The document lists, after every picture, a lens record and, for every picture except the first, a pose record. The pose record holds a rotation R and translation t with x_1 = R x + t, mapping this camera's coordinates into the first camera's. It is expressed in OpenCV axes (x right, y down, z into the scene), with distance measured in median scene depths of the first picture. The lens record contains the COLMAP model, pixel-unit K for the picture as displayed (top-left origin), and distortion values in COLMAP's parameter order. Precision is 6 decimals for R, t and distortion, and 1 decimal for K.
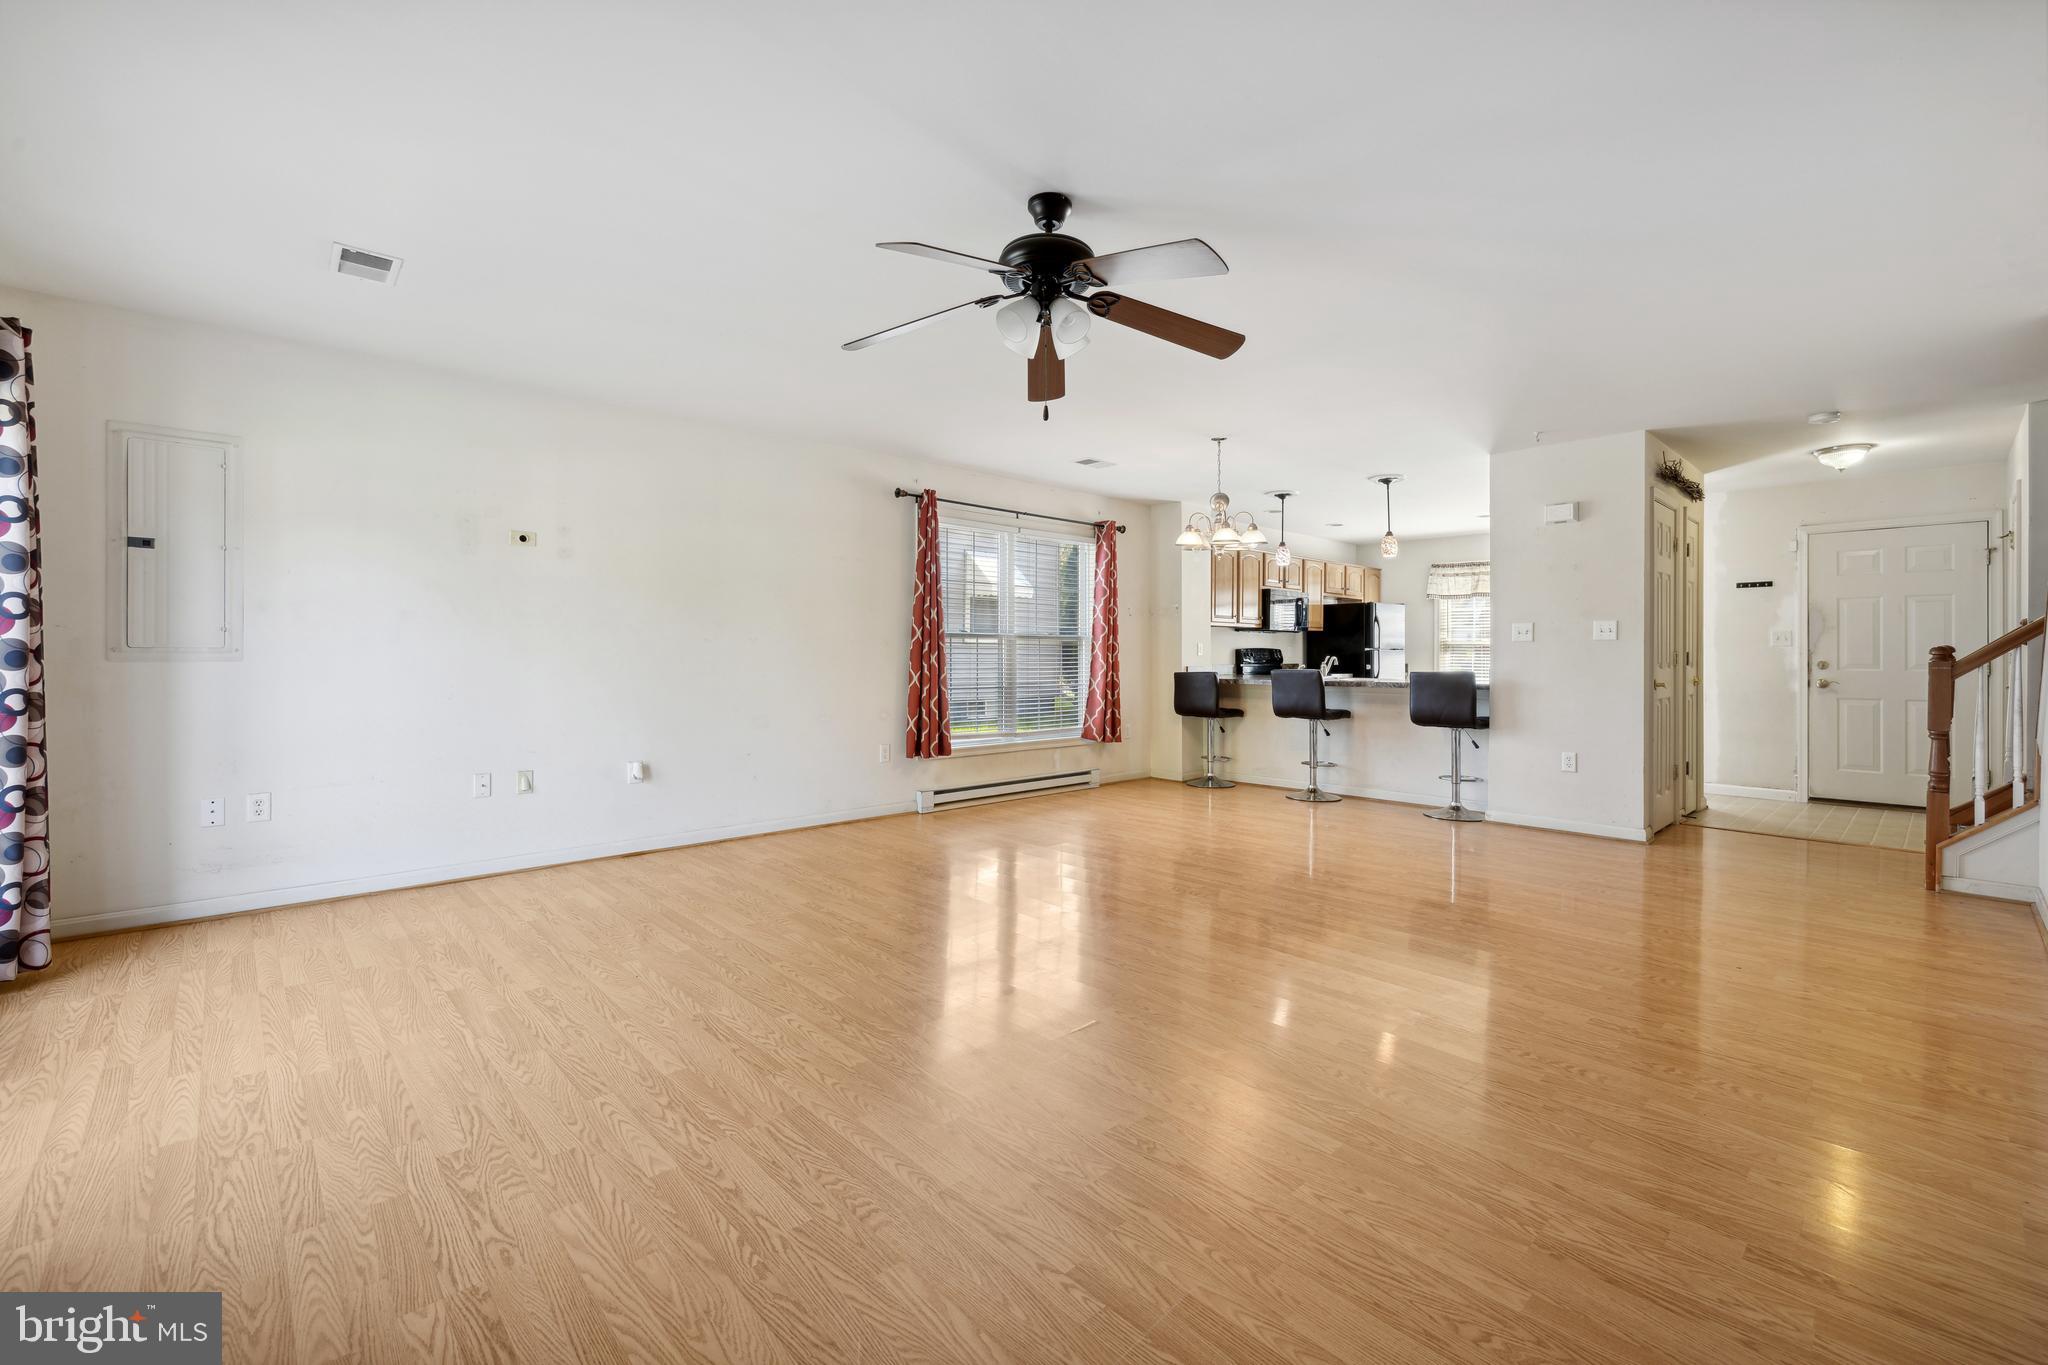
lens RADIAL K [[859.0, 0, 1025.4], [0, 859.0, 657.1], [0, 0, 1]] dist [0.017916, -0.000228]
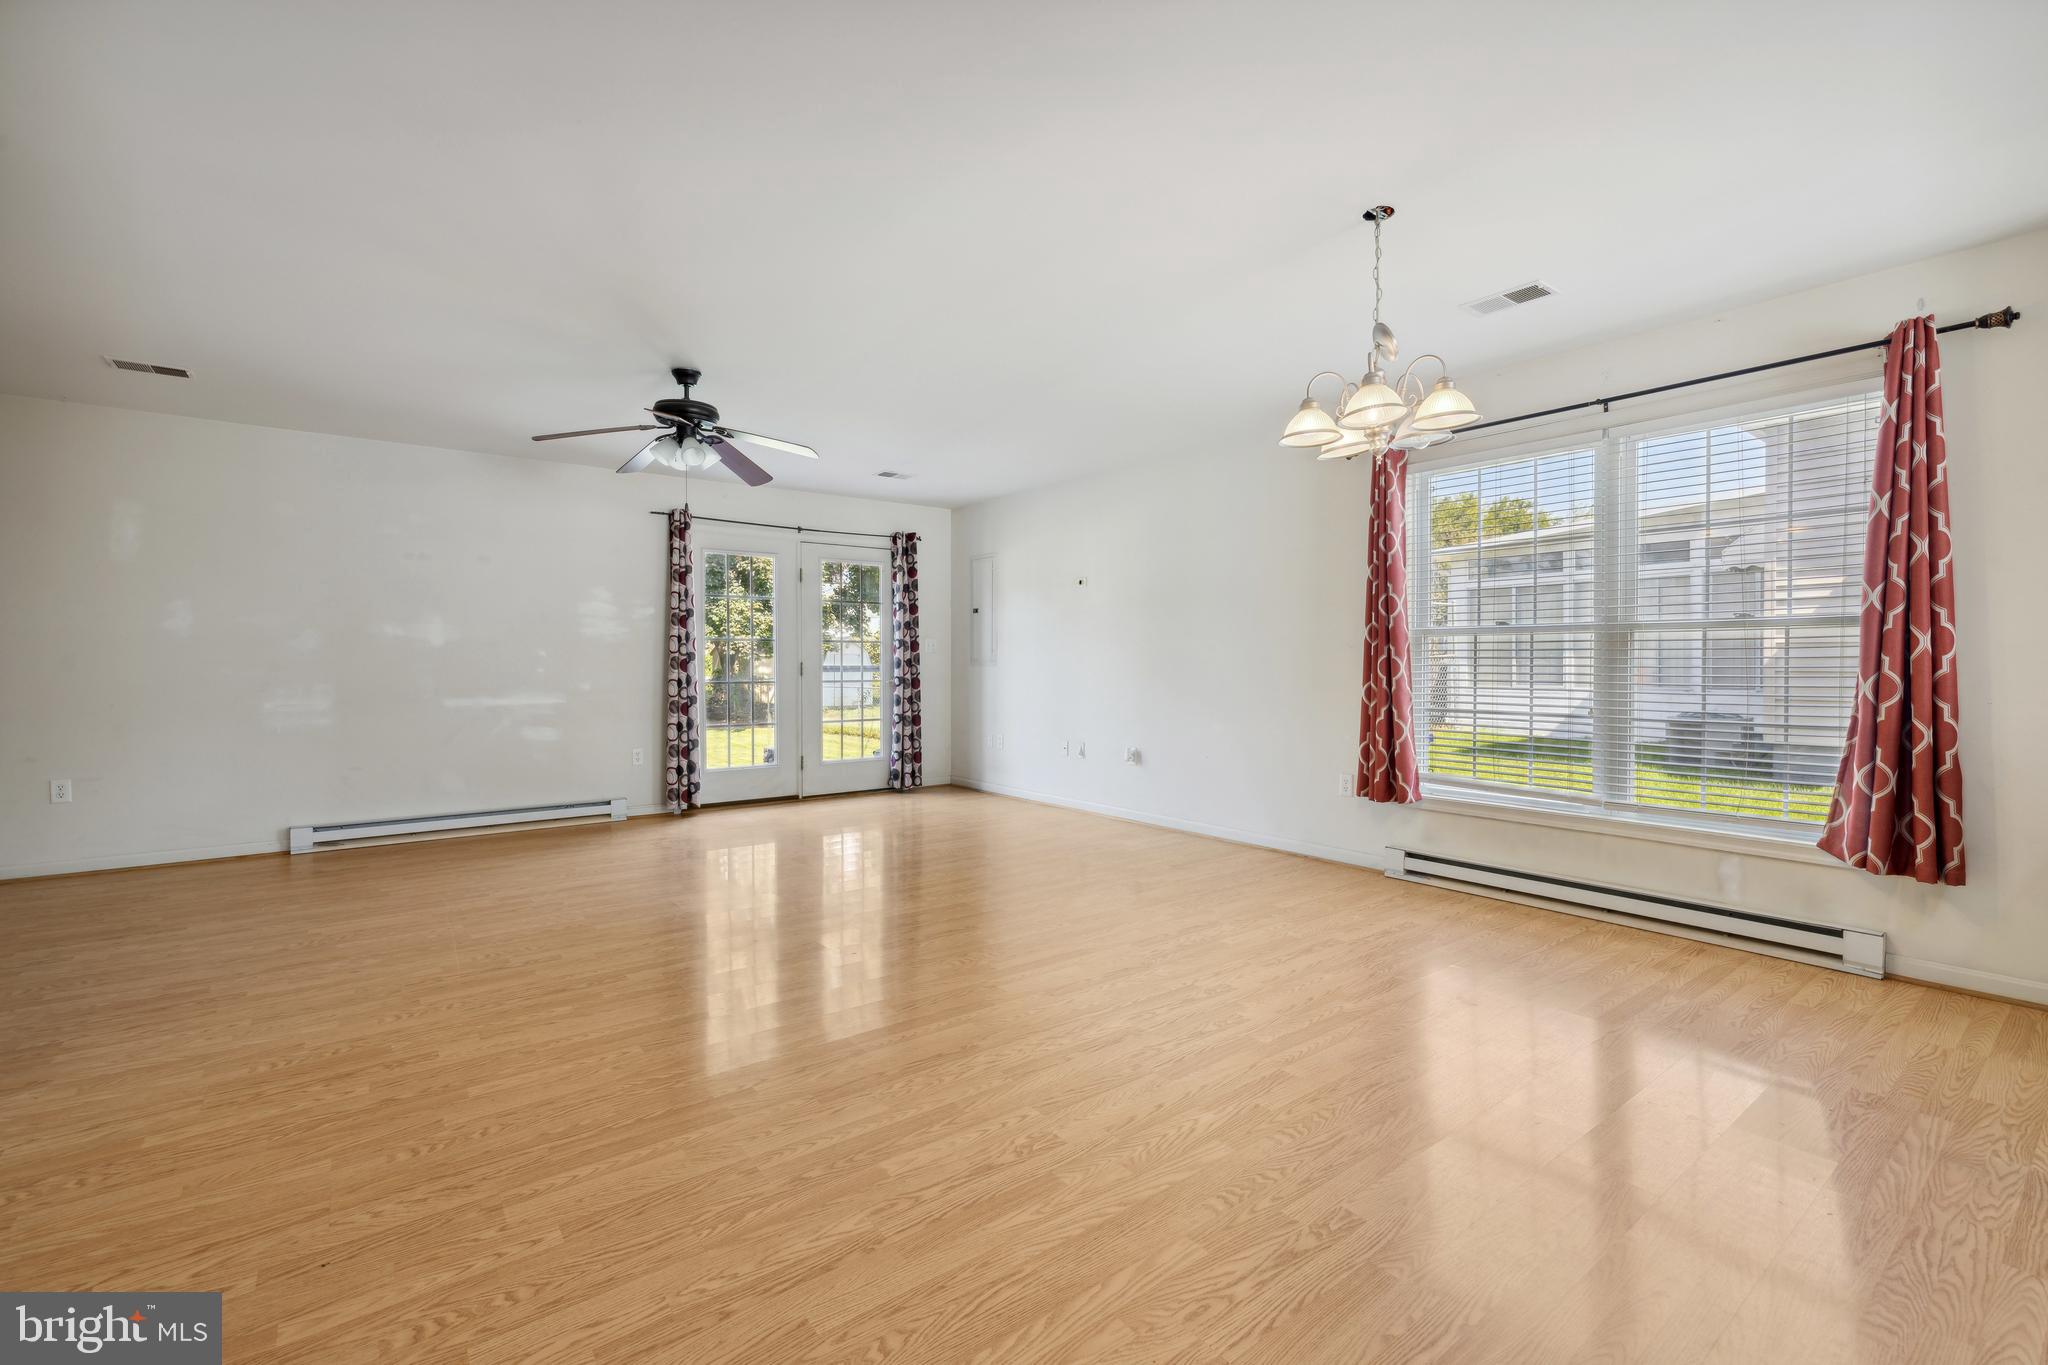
lens RADIAL K [[895.1, 0, 992.0], [0, 895.1, 686.2], [0, 0, 1]] dist [-0.000562, -0.000012]
pose [[-0.110533, 0.024068, -0.993581, 0.663355], [0.000068, 0.999707, 0.024209, -0.000040], [0.993872, 0.002609, -0.110502, 0.737230]]
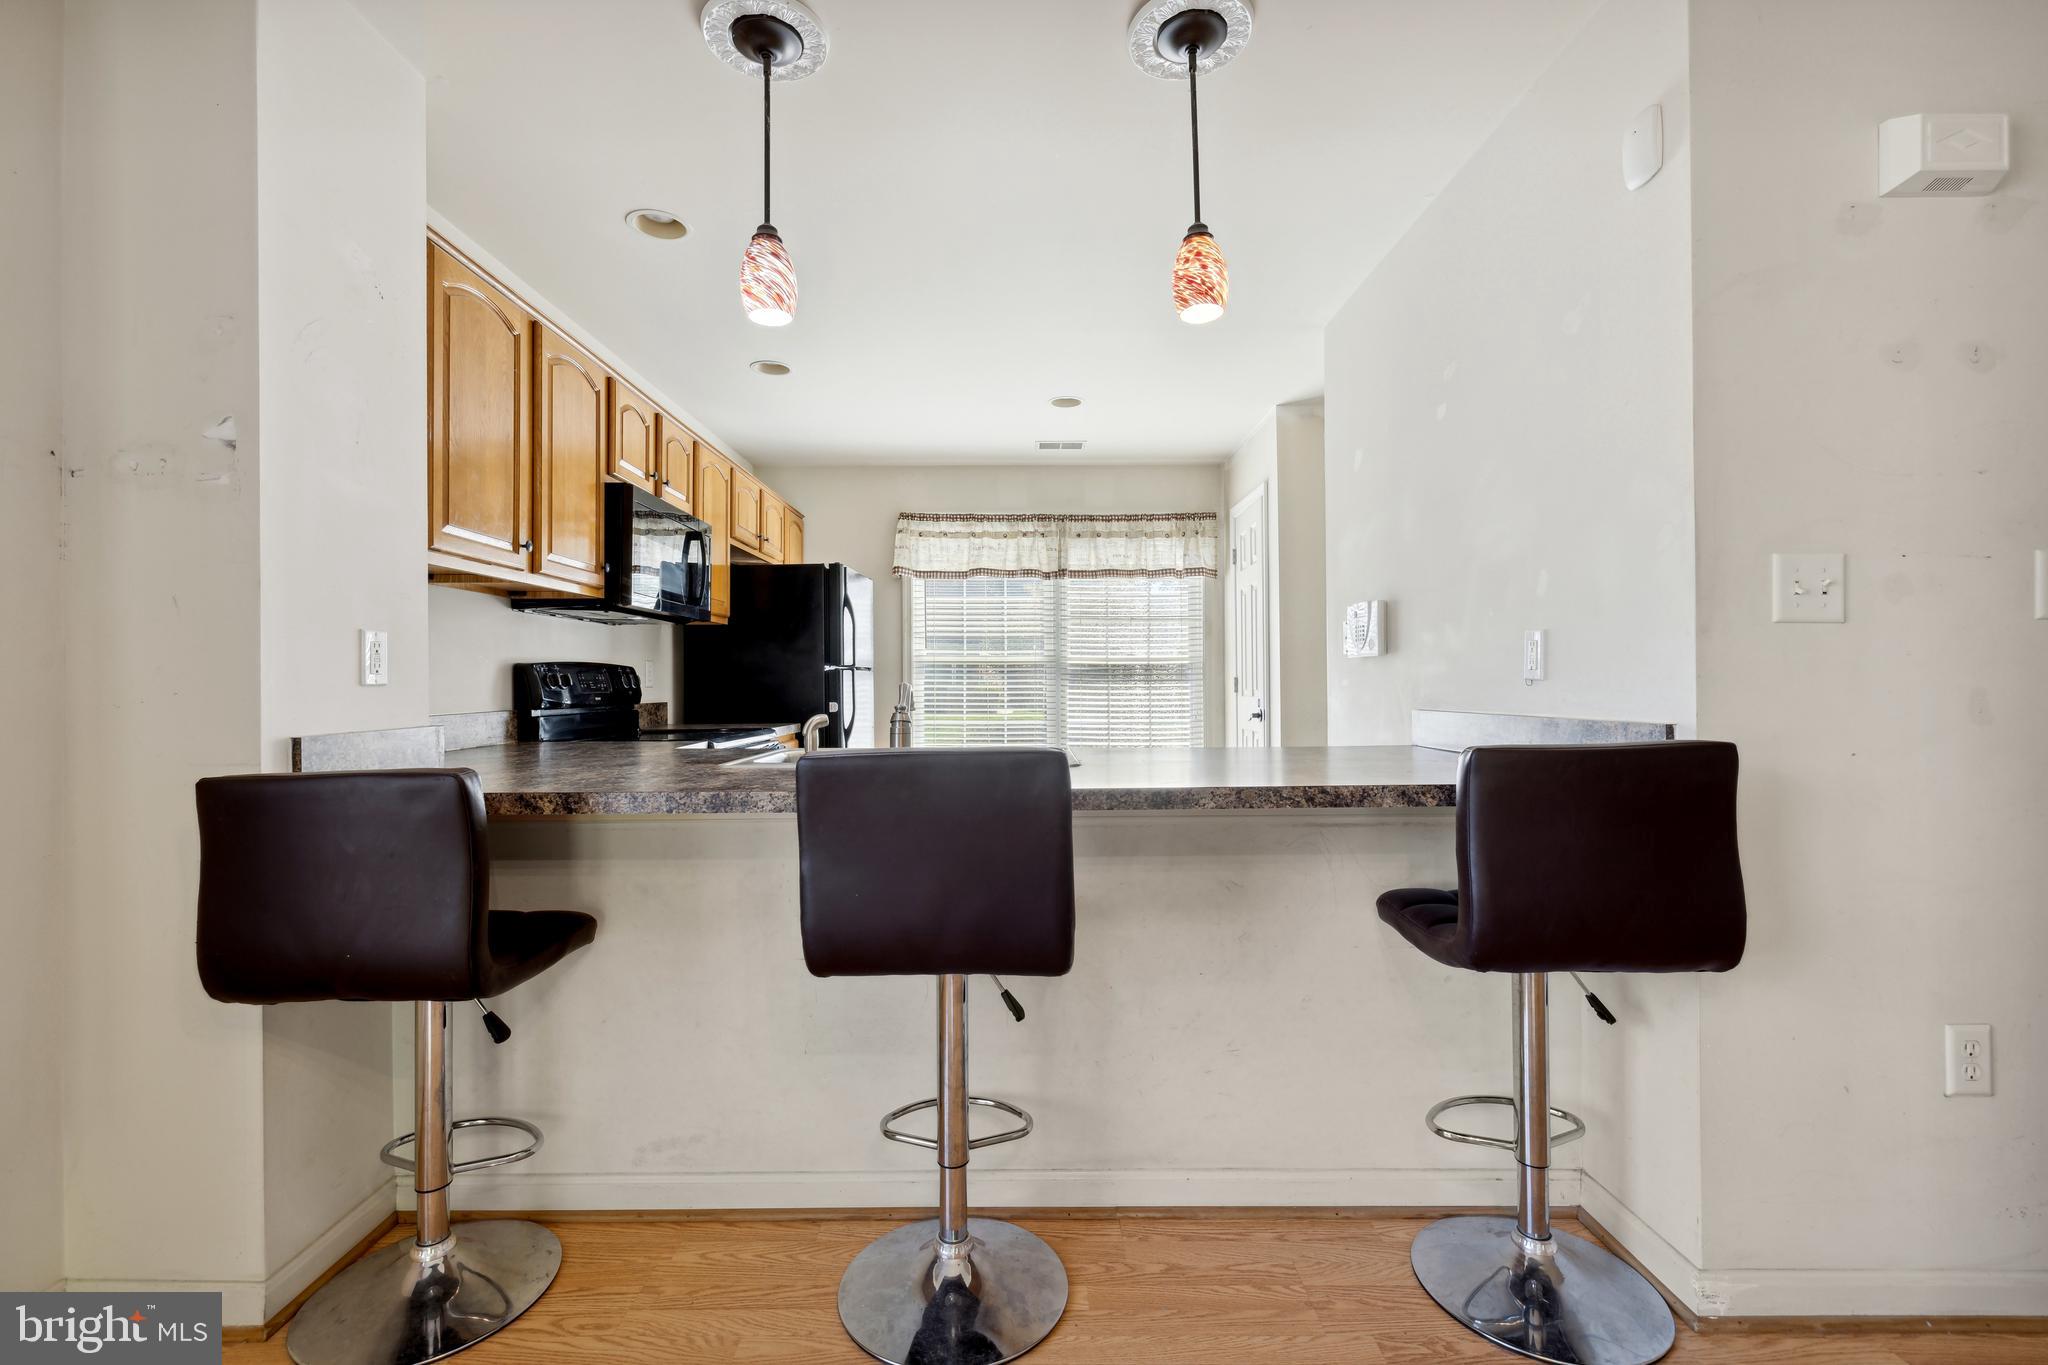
lens RADIAL K [[888.7, 0, 1013.5], [0, 888.7, 672.9], [0, 0, 1]] dist [-0.000050, 0.000058]
pose [[0.687974, 0.002113, 0.725732, 0.189502], [0.007654, 0.999919, -0.010166, -0.001700], [-0.725695, 0.012549, 0.687902, 0.911958]]
